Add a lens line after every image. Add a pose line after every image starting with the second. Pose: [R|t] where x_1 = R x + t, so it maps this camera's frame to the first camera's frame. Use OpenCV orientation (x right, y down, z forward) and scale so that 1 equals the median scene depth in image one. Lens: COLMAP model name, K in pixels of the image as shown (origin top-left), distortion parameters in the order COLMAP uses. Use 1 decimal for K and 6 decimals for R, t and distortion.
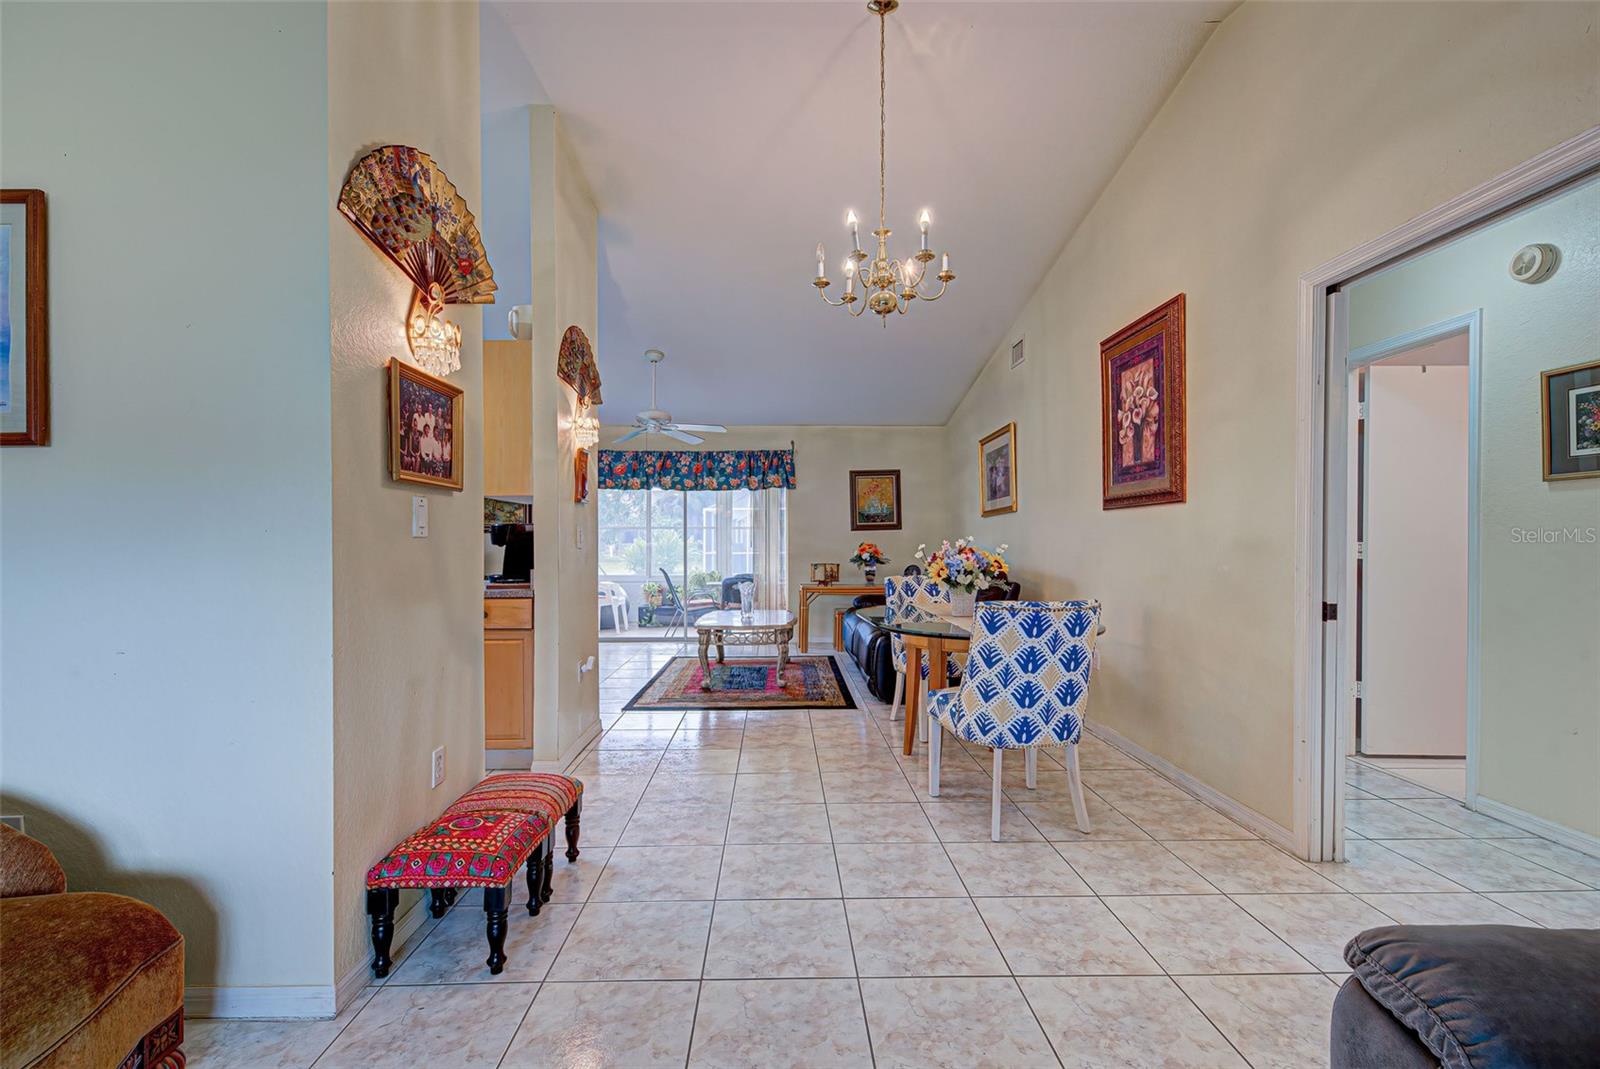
lens RADIAL K [[737.8, 0, 789.6], [0, 737.8, 541.9], [0, 0, 1]] dist [0.006062, -0.002247]
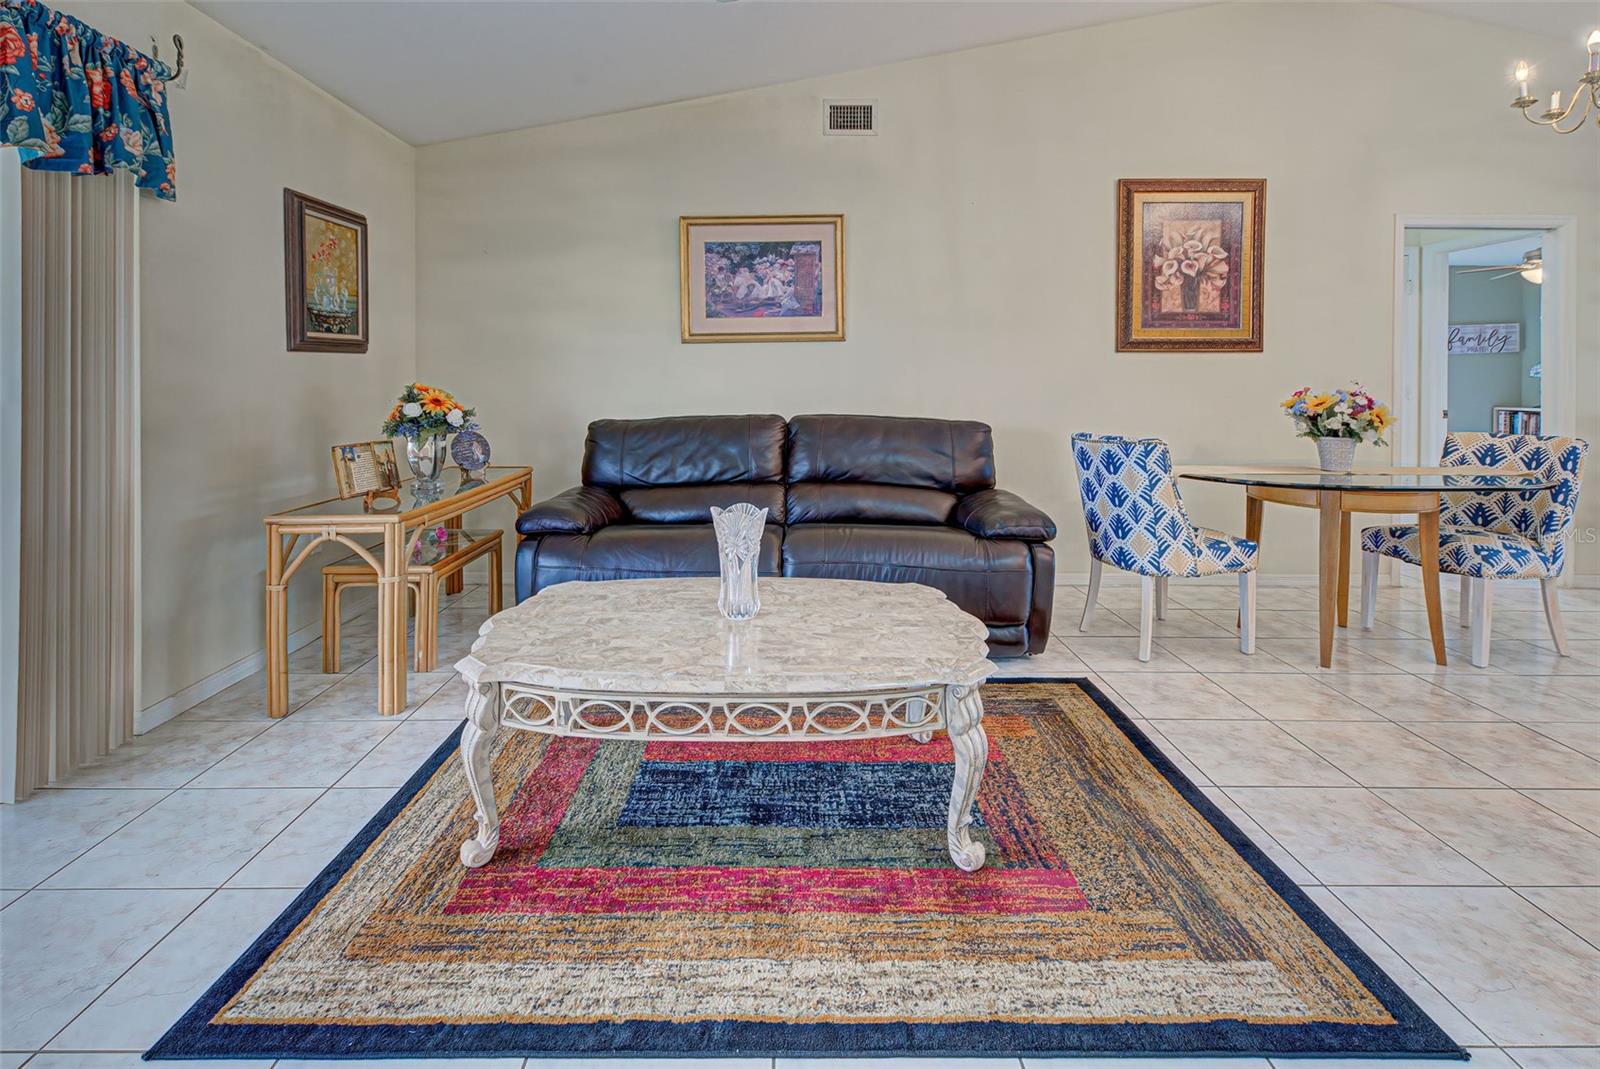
lens RADIAL K [[737.8, 0, 779.7], [0, 737.8, 393.8], [0, 0, 1]] dist [0.006062, -0.002247]
pose [[0.003139, 0.002118, 0.999993, -0.554557], [-0.002375, 0.999995, -0.002111, 0.015153], [-0.999992, -0.002368, 0.003144, 1.462652]]
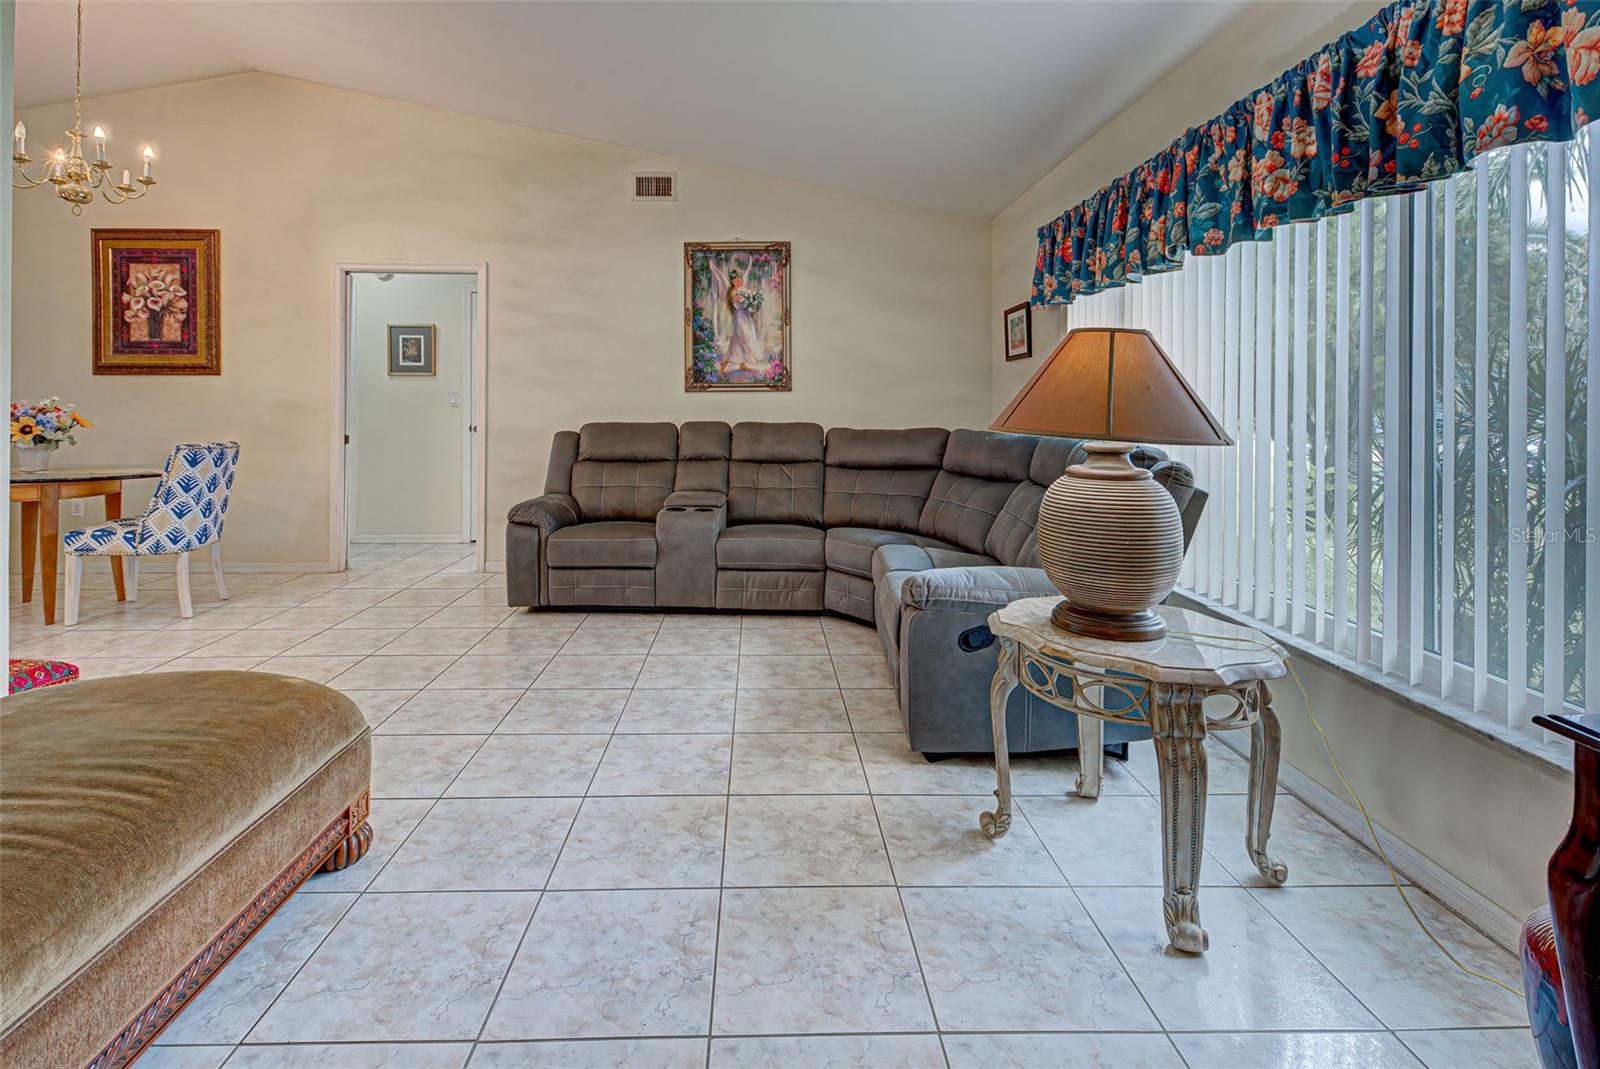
lens RADIAL K [[737.8, 0, 782.9], [0, 737.8, 407.7], [0, 0, 1]] dist [0.006062, -0.002247]
pose [[-0.015054, -0.003859, 0.999879, -0.761979], [-0.003880, 0.999985, 0.003801, 0.000818], [-0.999879, -0.003823, -0.015069, -0.064013]]
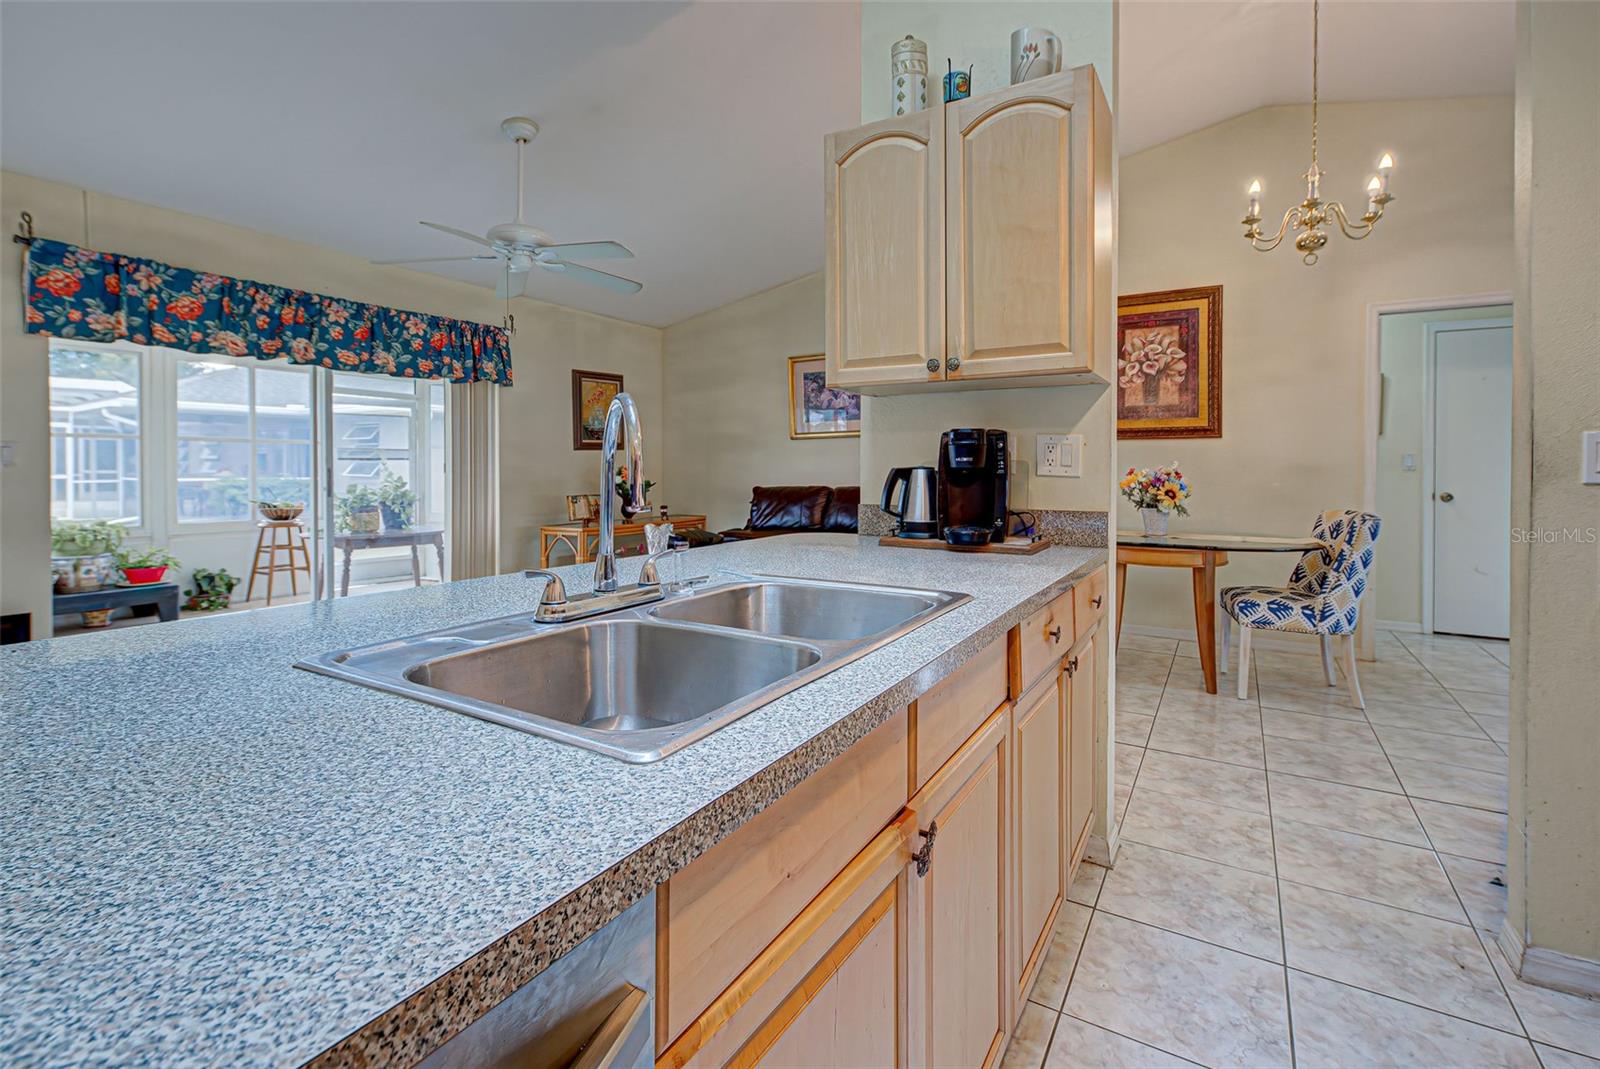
lens RADIAL K [[737.8, 0, 829.7], [0, 737.8, 468.4], [0, 0, 1]] dist [0.006062, -0.002247]
pose [[0.496255, 0.003573, 0.868169, -0.837447], [-0.003515, 0.999992, -0.002106, 0.007579], [-0.868169, -0.002006, 0.496264, 0.779182]]
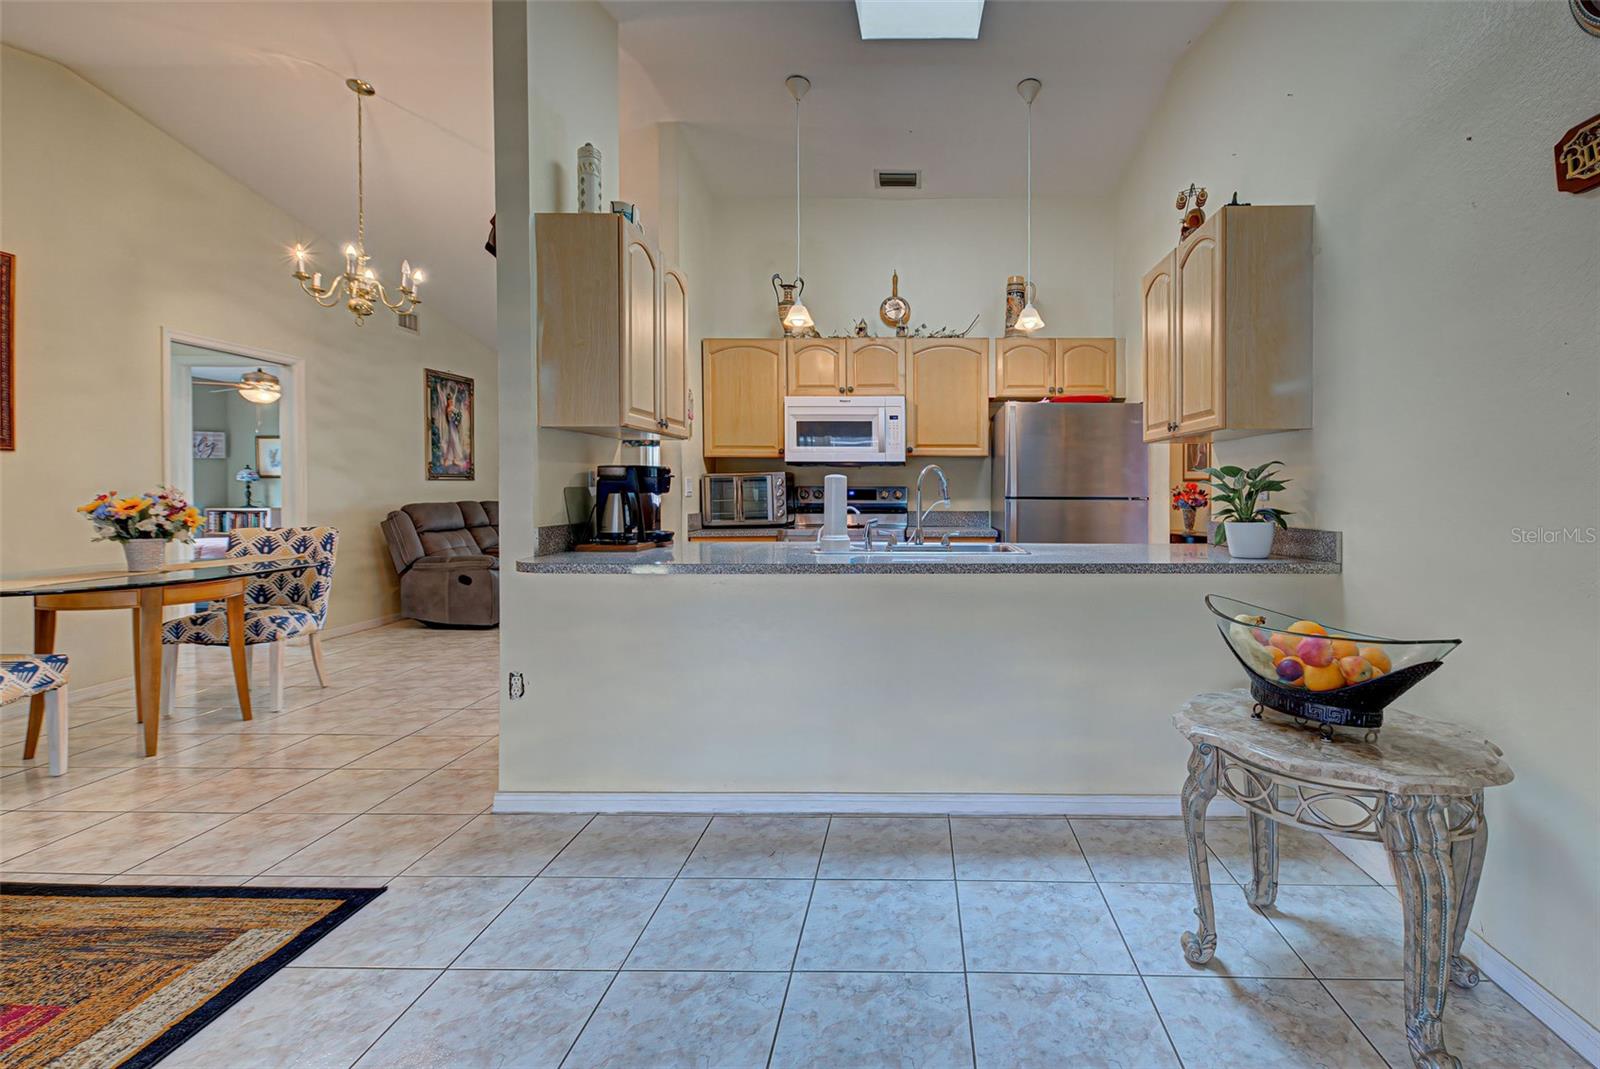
lens RADIAL K [[733.9, 0, 916.0], [0, 733.9, 491.6], [0, 0, 1]] dist [0.017194, -0.005571]
pose [[-0.999914, 0.012876, -0.002305, -0.617814], [0.012869, 0.999913, 0.002843, 0.014629], [0.002342, 0.002814, -0.999993, 1.692075]]
